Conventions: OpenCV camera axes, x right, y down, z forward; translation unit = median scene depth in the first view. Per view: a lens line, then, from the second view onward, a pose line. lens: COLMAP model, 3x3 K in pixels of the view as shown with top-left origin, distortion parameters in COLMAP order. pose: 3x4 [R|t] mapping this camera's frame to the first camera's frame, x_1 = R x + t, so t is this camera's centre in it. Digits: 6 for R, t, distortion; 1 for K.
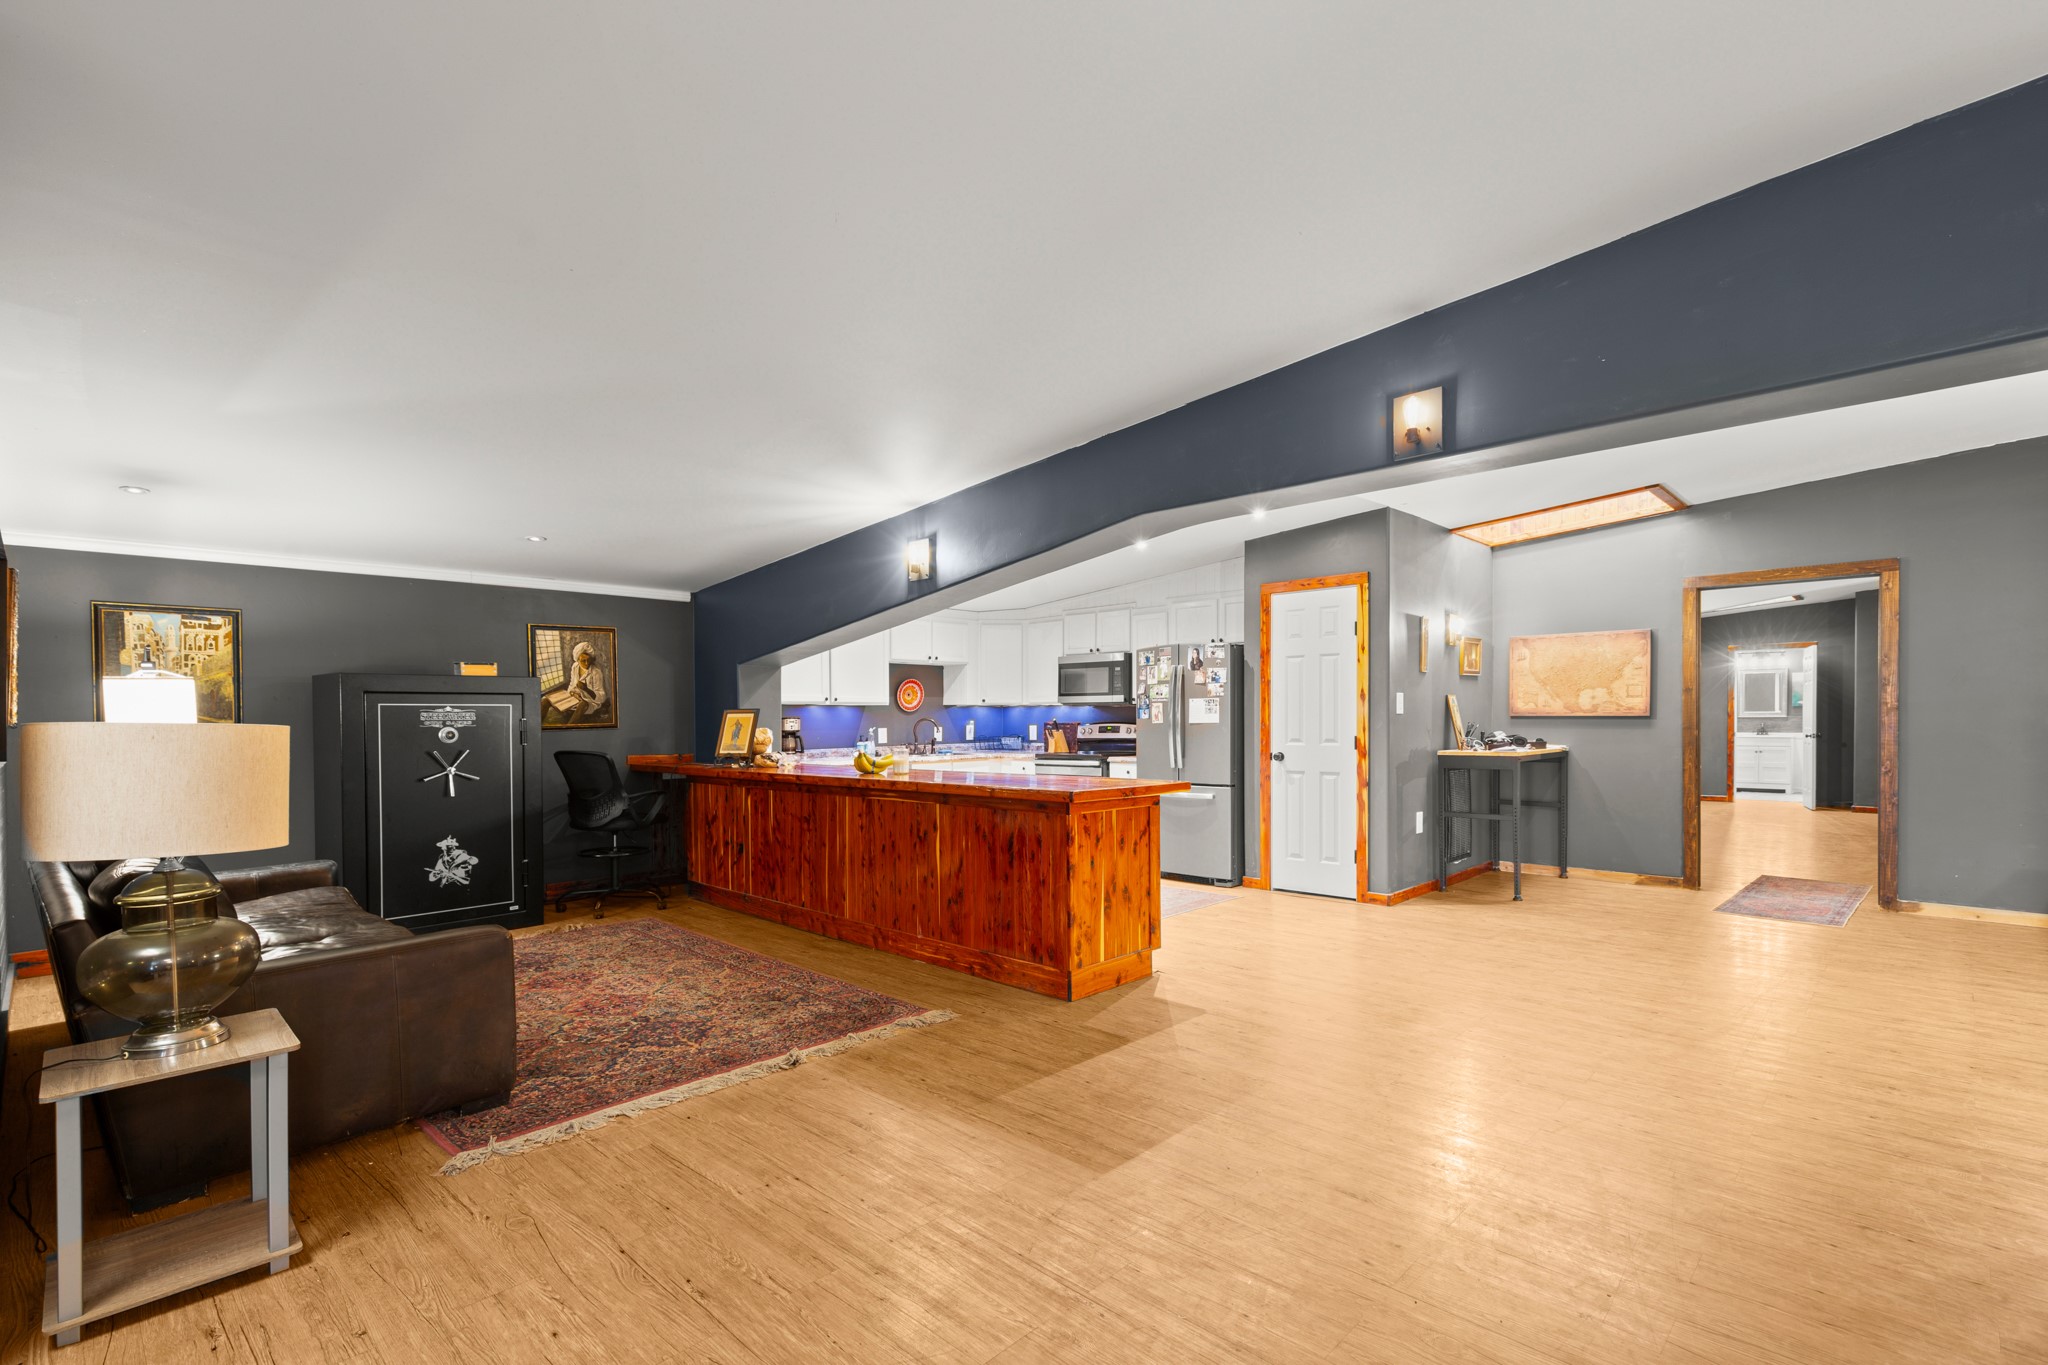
lens RADIAL K [[924.9, 0, 1032.6], [0, 924.9, 706.1], [0, 0, 1]] dist [0.025655, -0.000077]
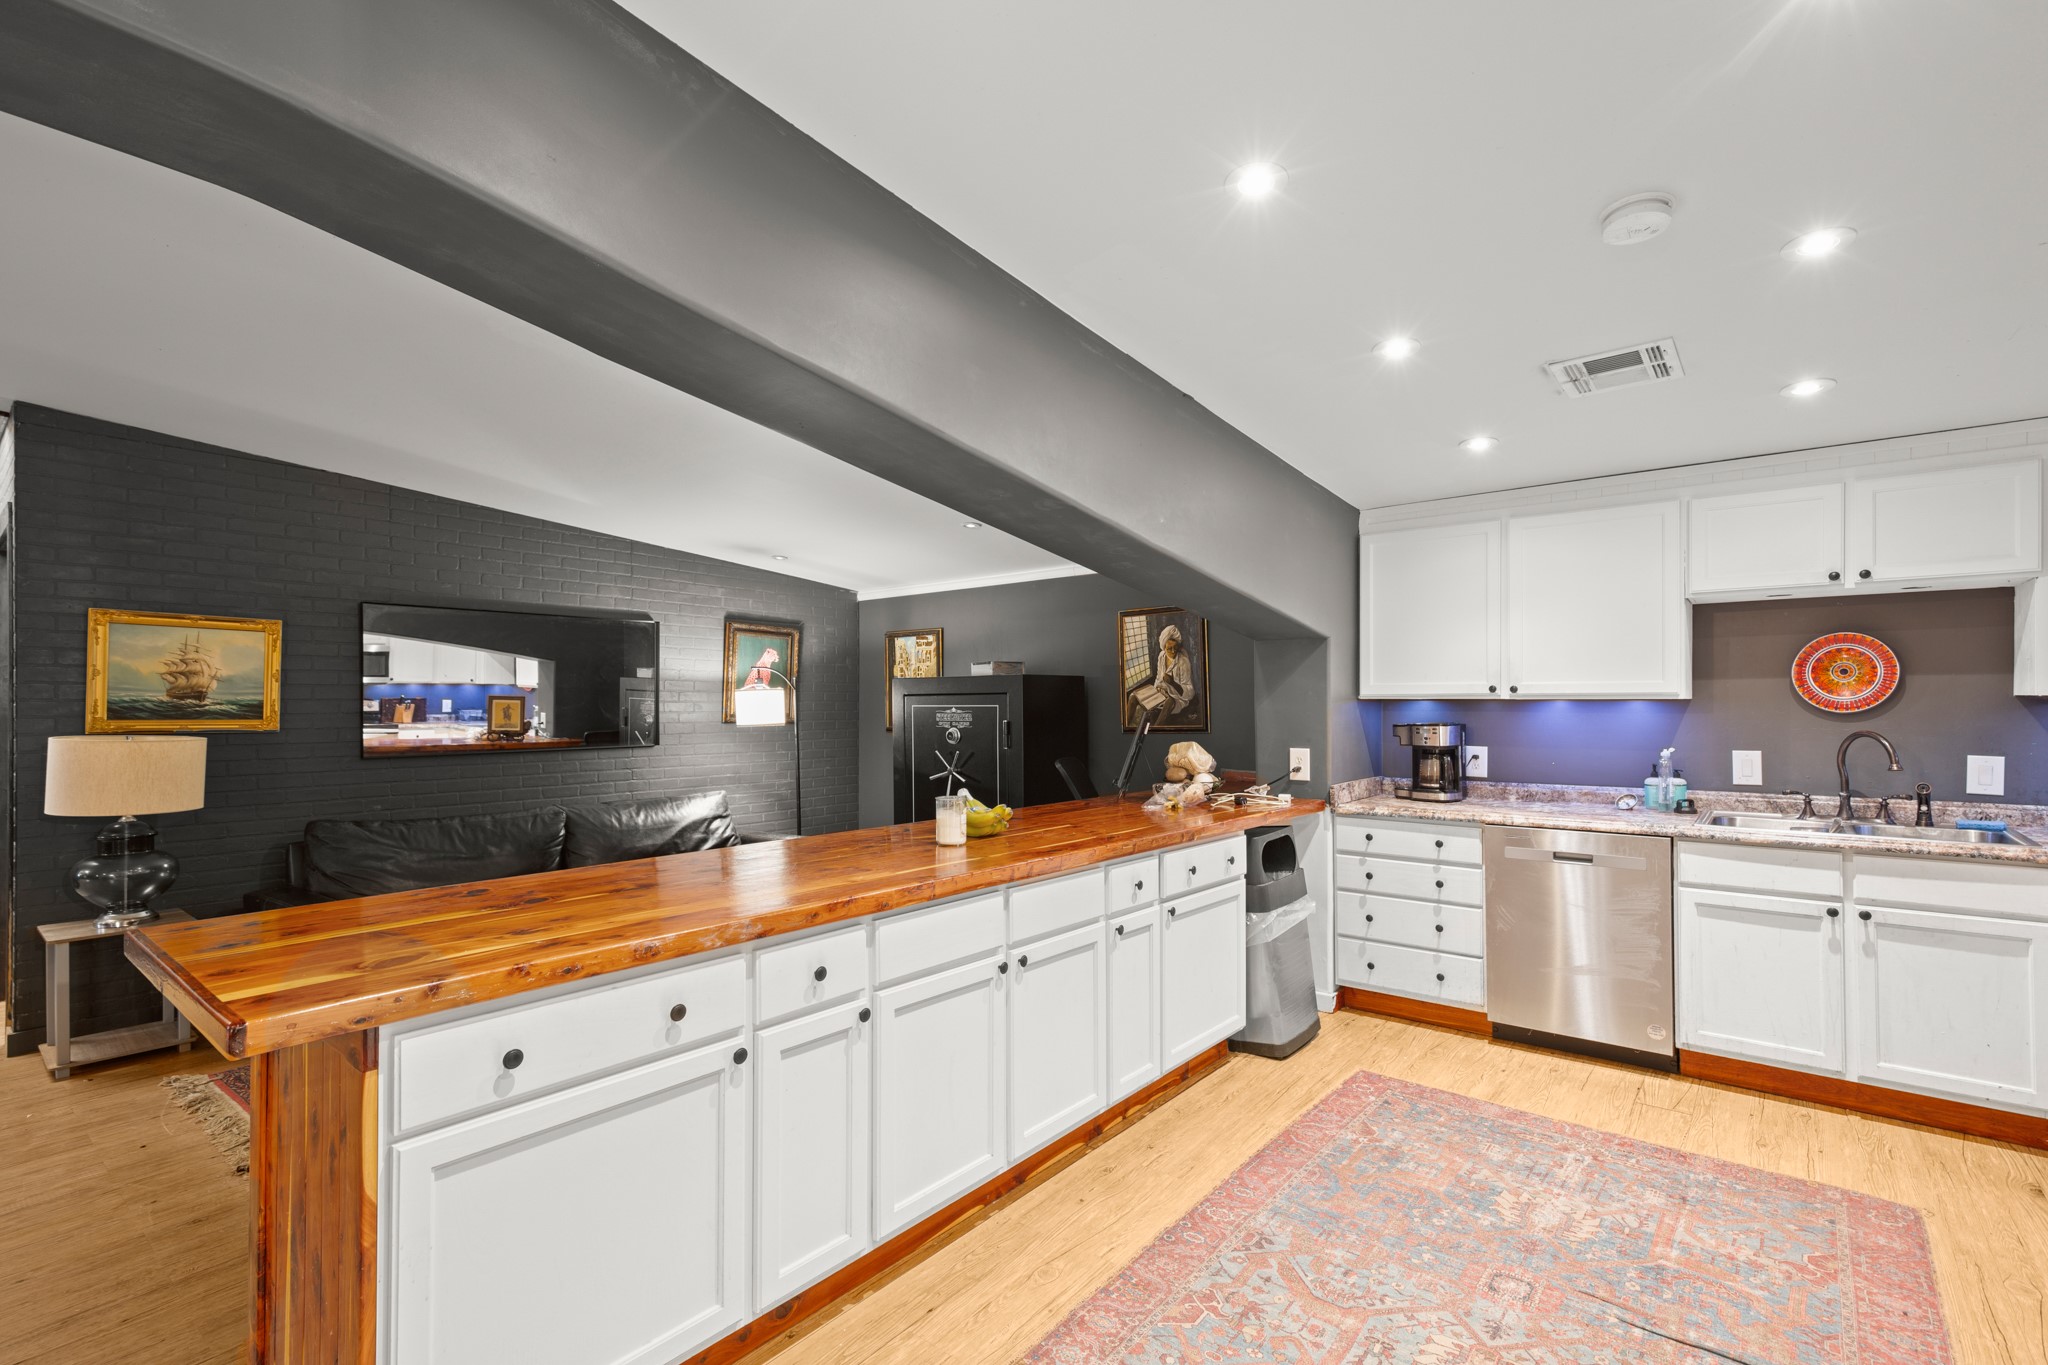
lens RADIAL K [[924.9, 0, 1032.6], [0, 924.9, 706.1], [0, 0, 1]] dist [0.025655, -0.000077]
pose [[0.107254, 0.010601, -0.994175, 0.311189], [0.015037, 0.999811, 0.012283, -0.009816], [0.994118, -0.016266, 0.107074, 0.785013]]
